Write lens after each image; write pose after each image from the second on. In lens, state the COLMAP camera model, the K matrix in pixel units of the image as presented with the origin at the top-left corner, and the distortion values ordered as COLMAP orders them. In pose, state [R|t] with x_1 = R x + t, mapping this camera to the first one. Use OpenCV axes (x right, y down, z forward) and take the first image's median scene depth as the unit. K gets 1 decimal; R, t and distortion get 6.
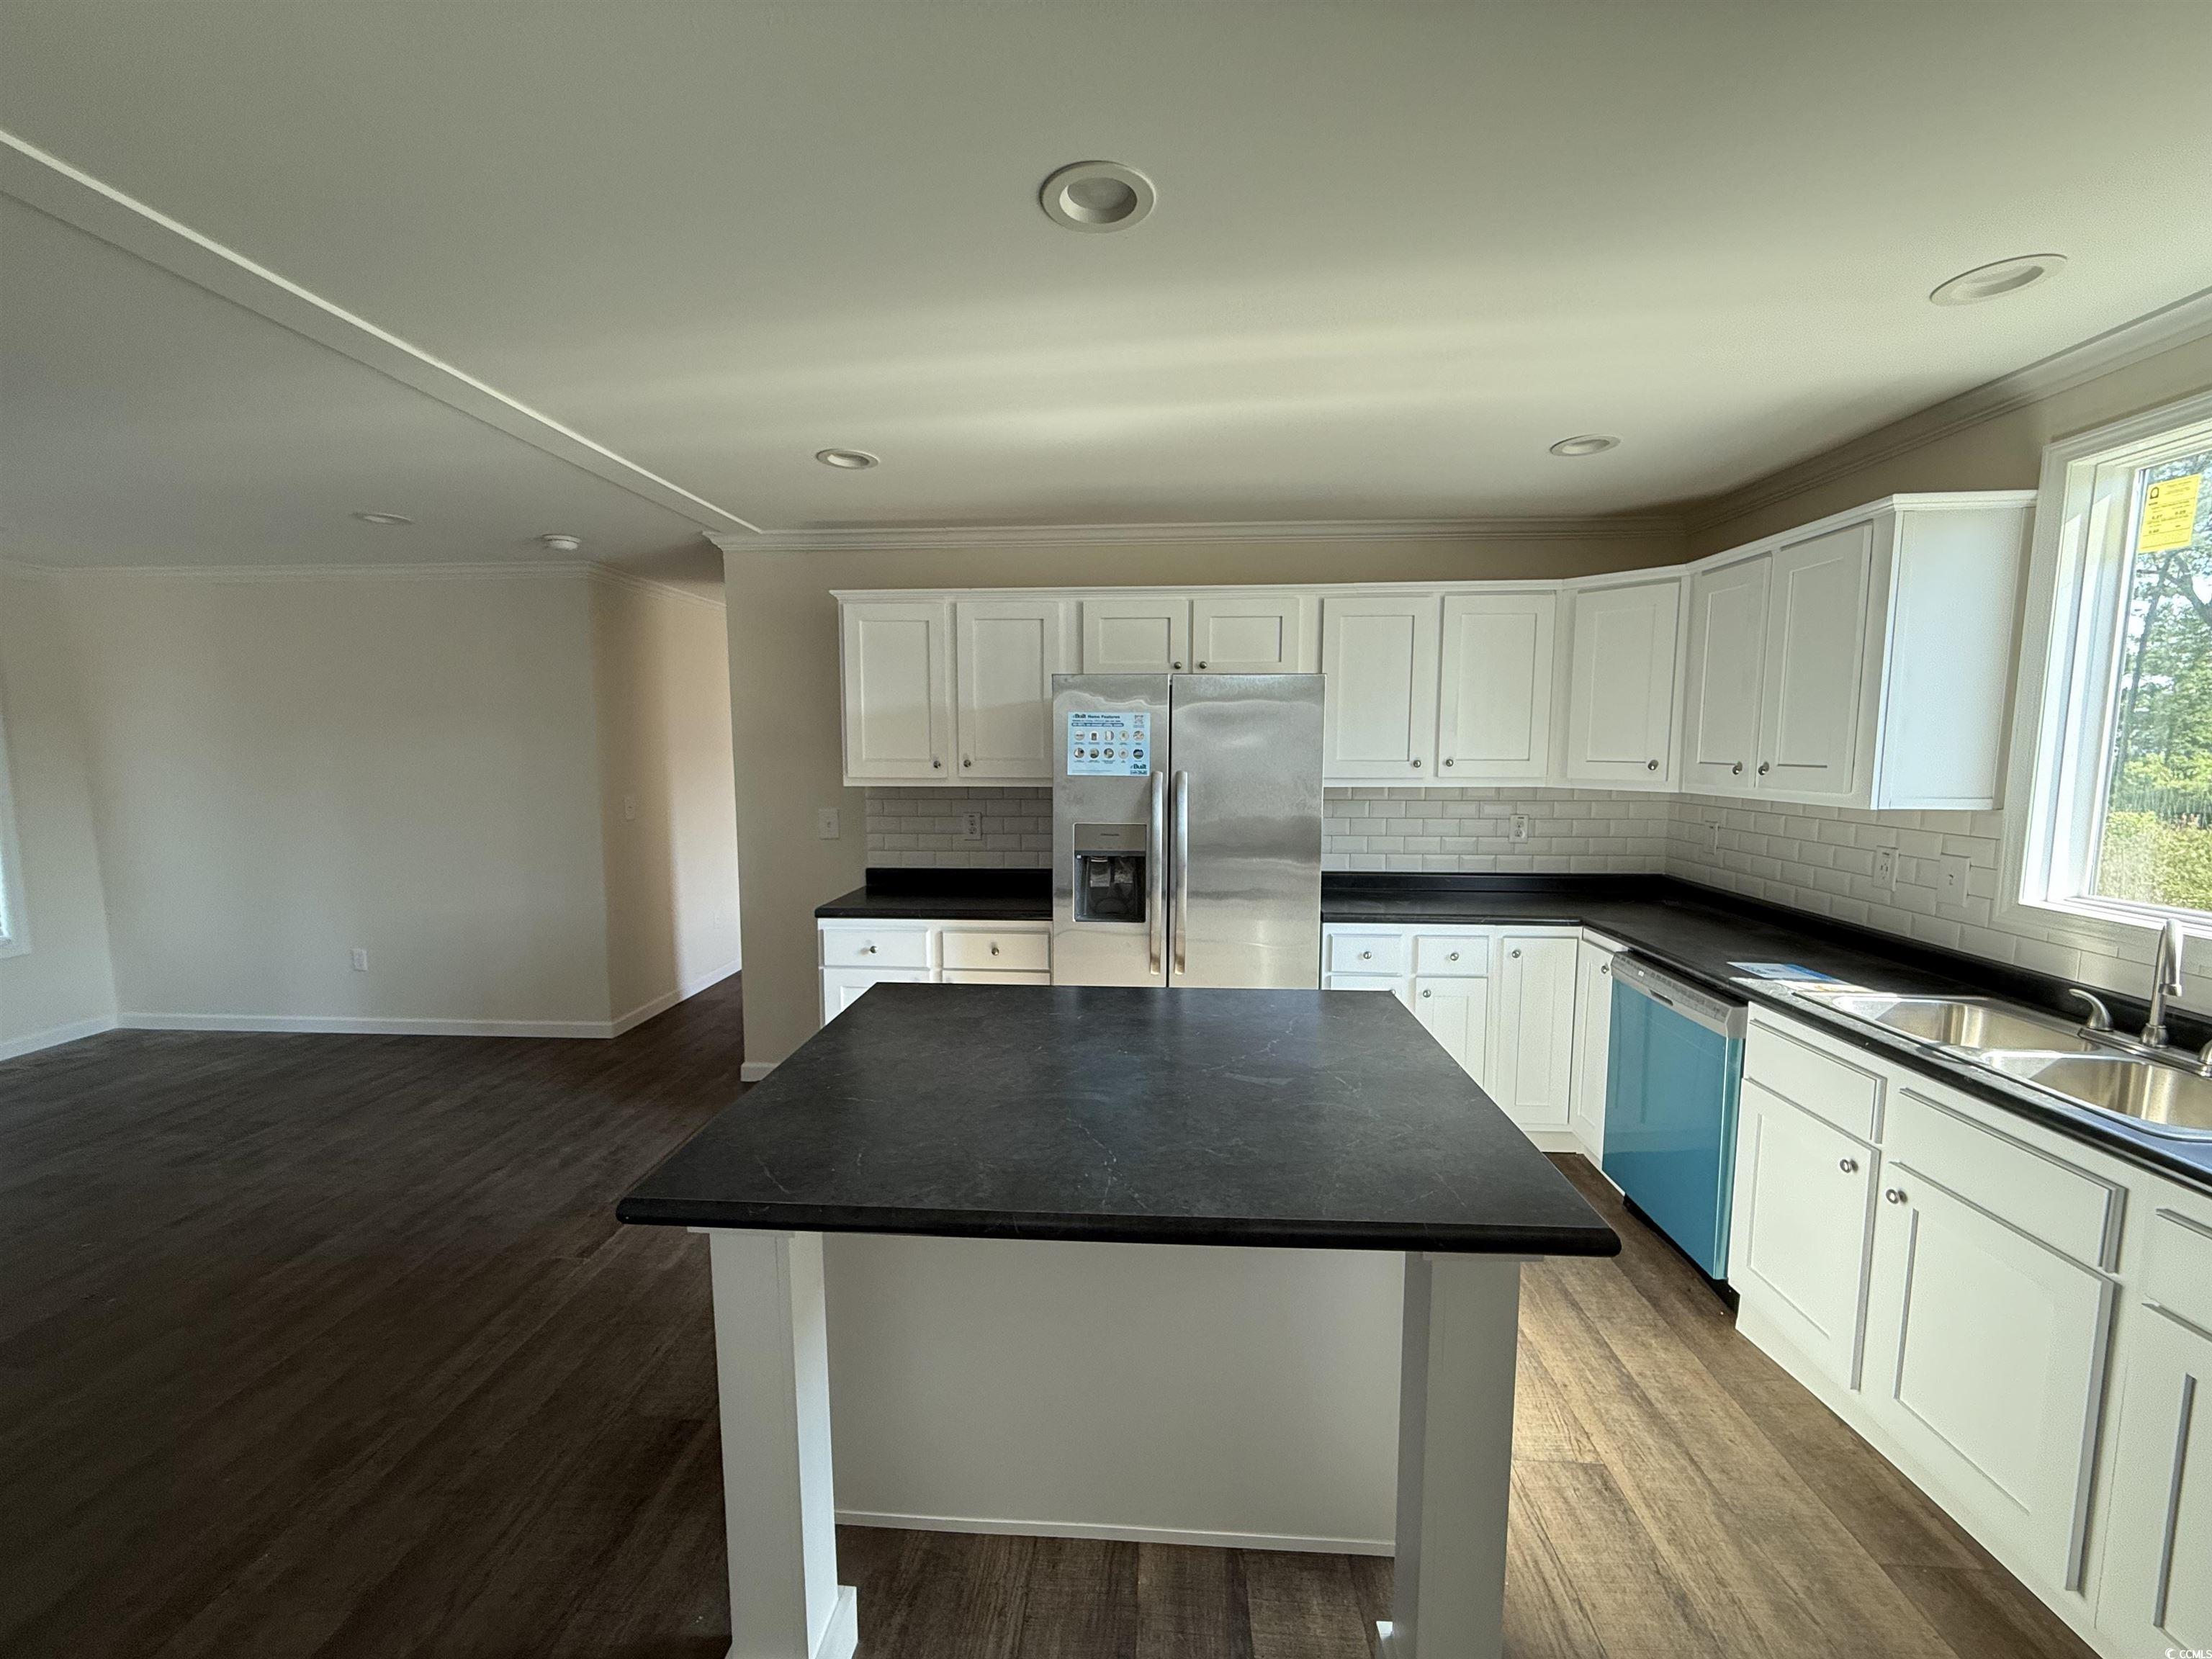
lens RADIAL K [[883.6, 0, 1104.8], [0, 883.6, 828.2], [0, 0, 1]] dist [0.006851, -0.001684]
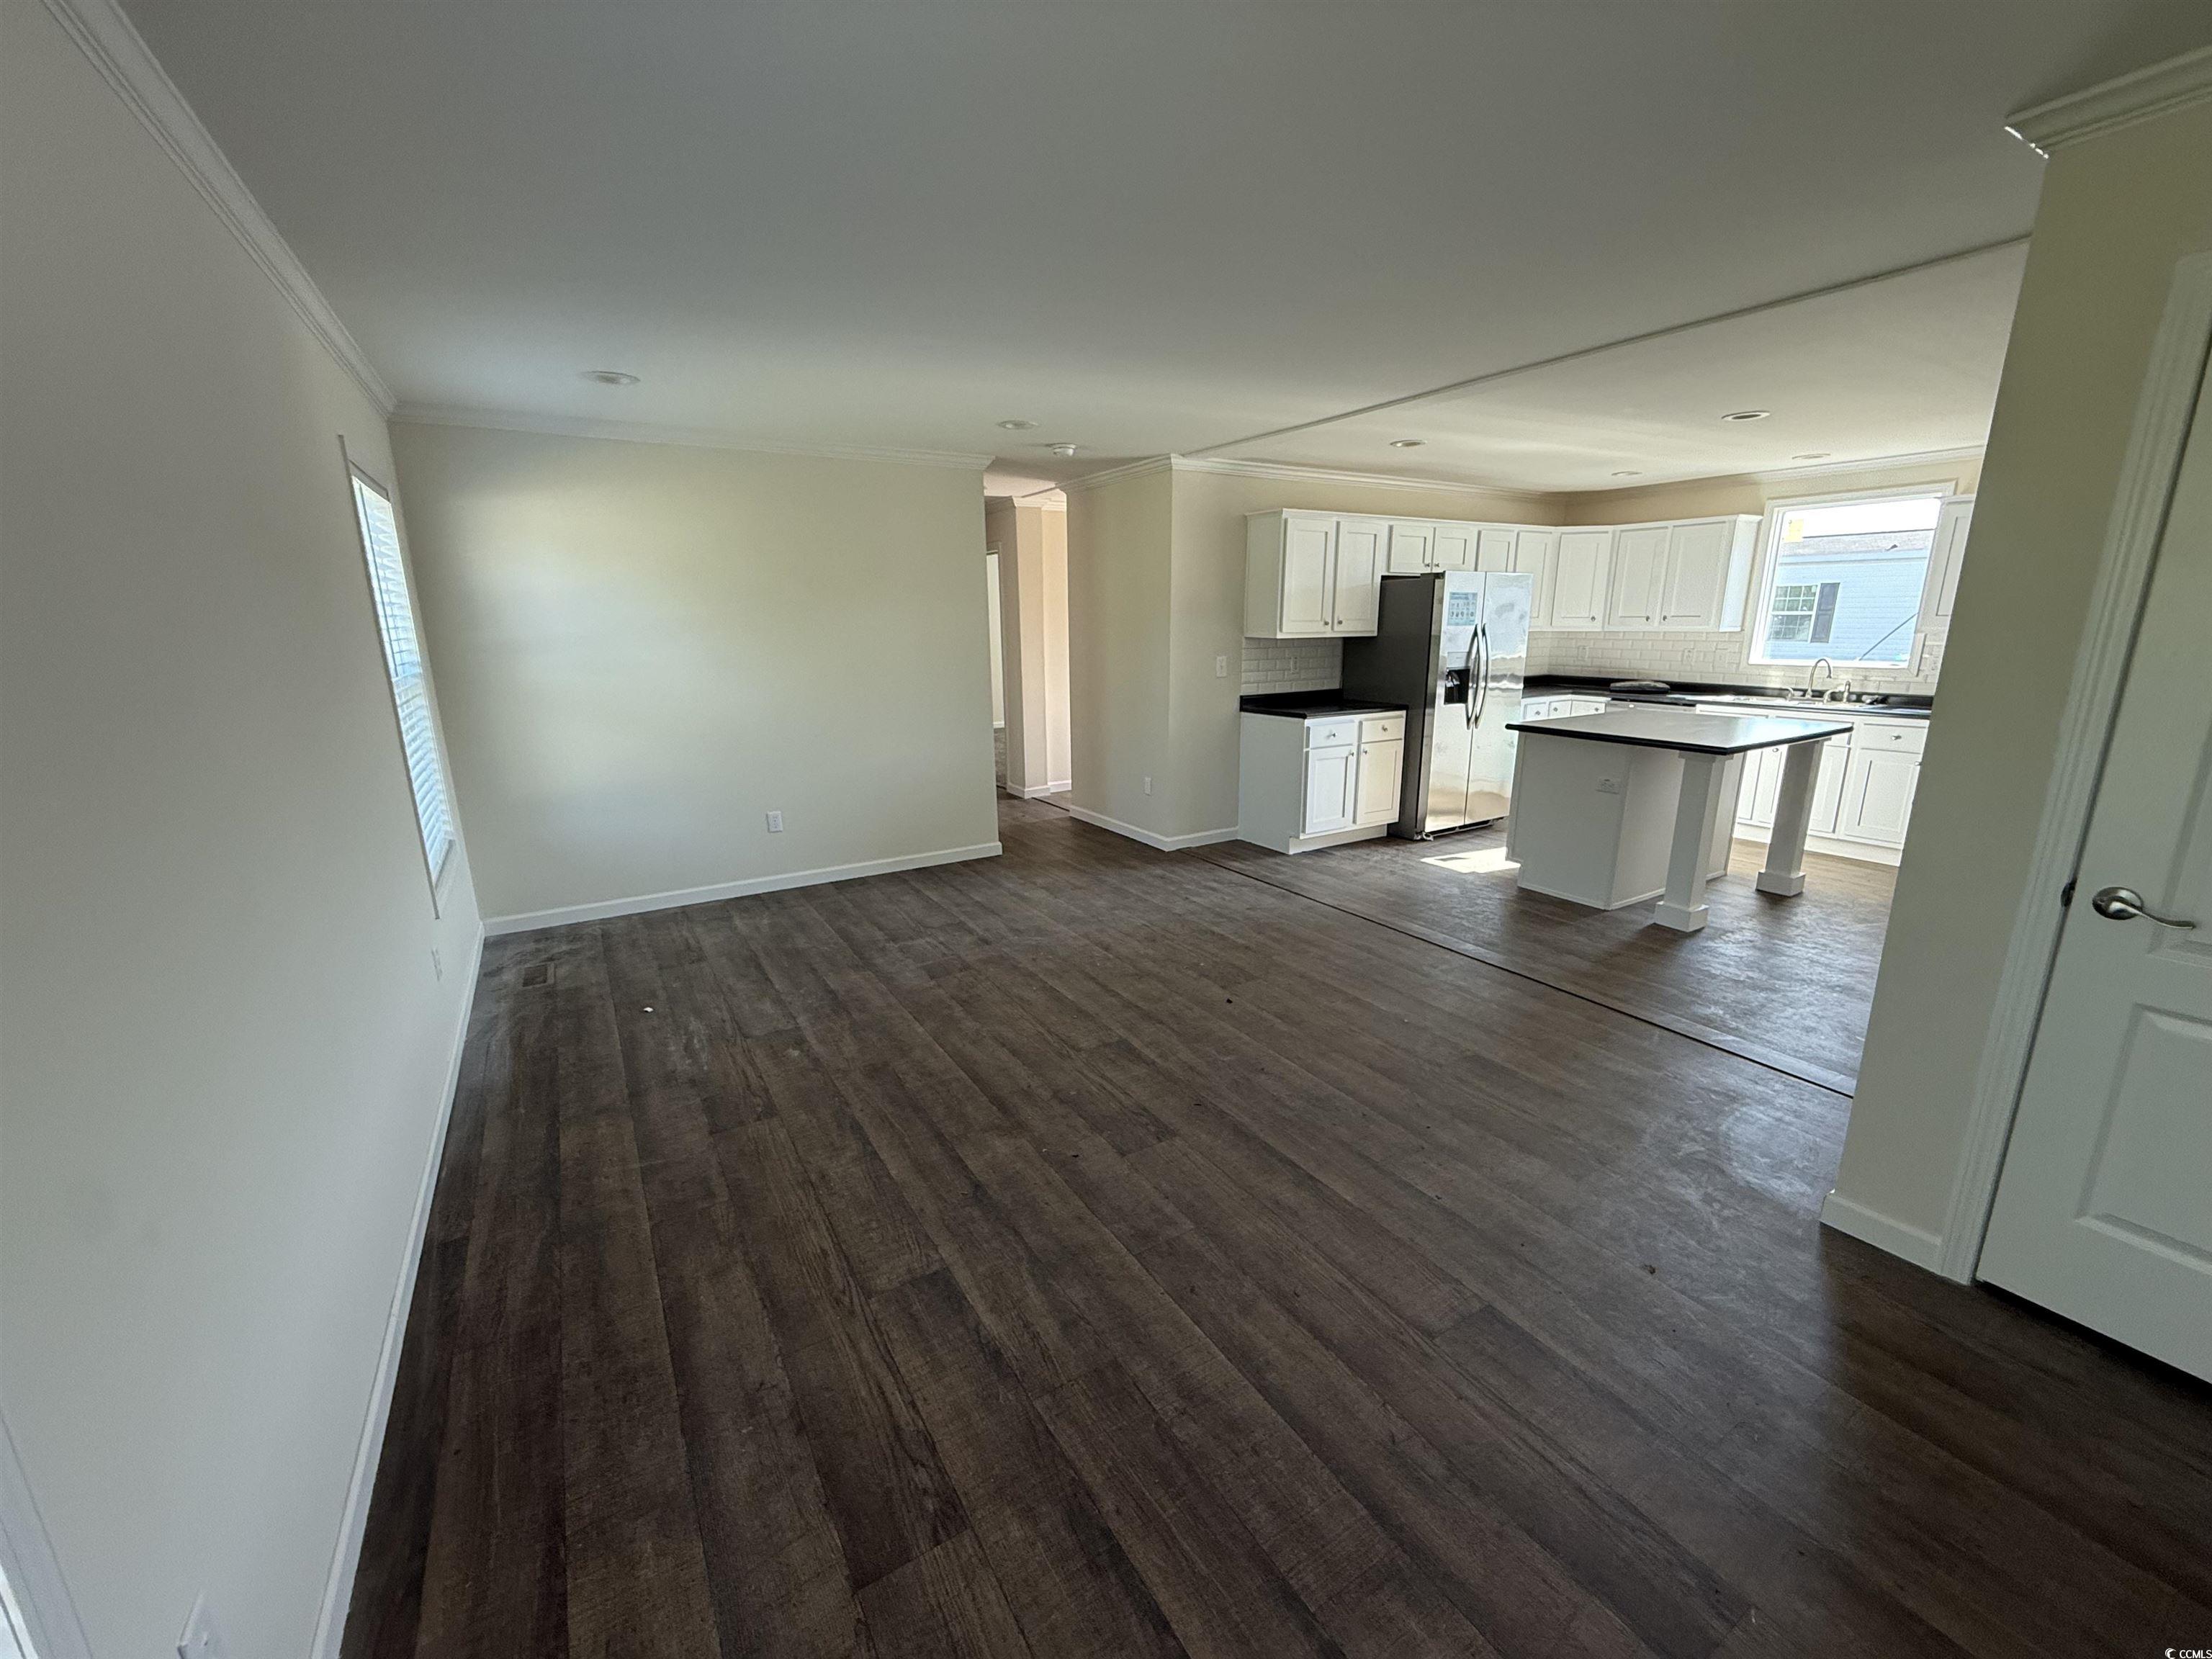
lens RADIAL K [[883.6, 0, 1110.5], [0, 883.6, 818.1], [0, 0, 1]] dist [0.006851, -0.001684]
pose [[0.816841, -0.135079, 0.560824, -1.847124], [0.062317, 0.987171, 0.147004, 0.022113], [-0.573487, -0.085131, 0.814780, -0.160434]]
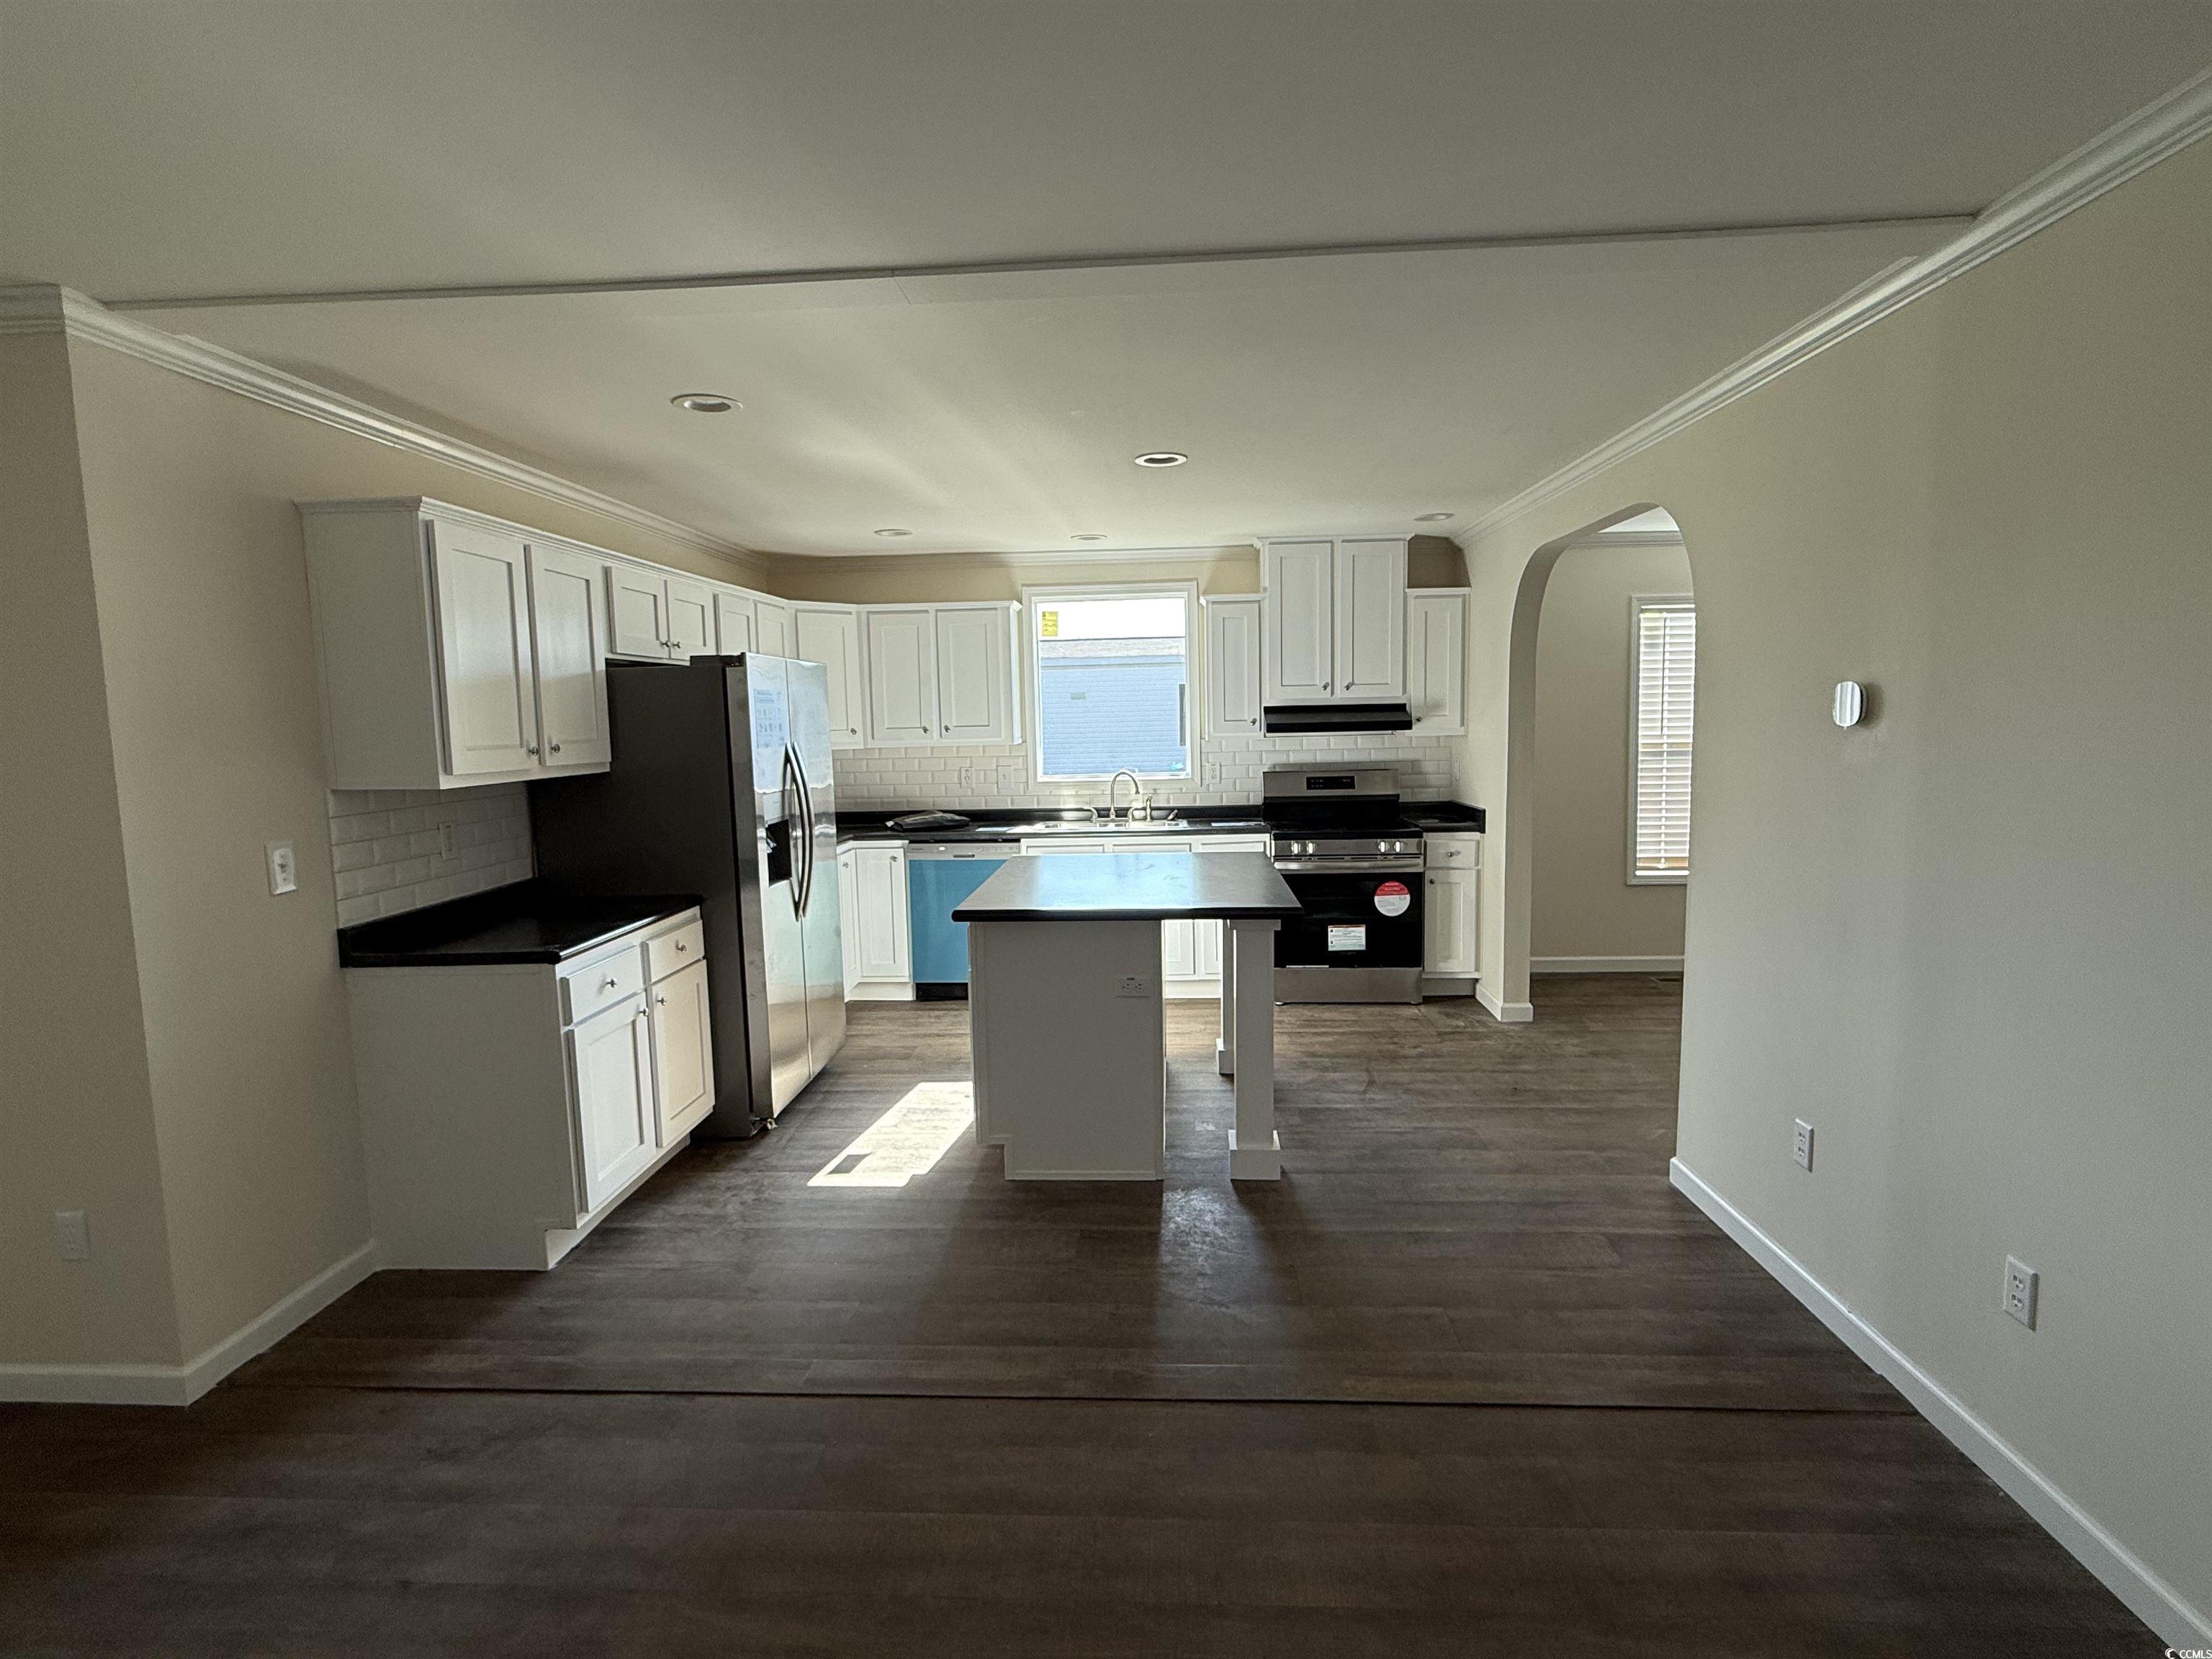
lens RADIAL K [[1080.4, 0, 1101.0], [0, 1080.4, 826.1], [0, 0, 1]] dist [0.000463, -0.000995]
pose [[-0.001316, -0.104885, 0.994483, -1.418356], [0.117506, 0.987579, 0.104312, -0.060076], [-0.993071, 0.116995, 0.011025, 0.635195]]
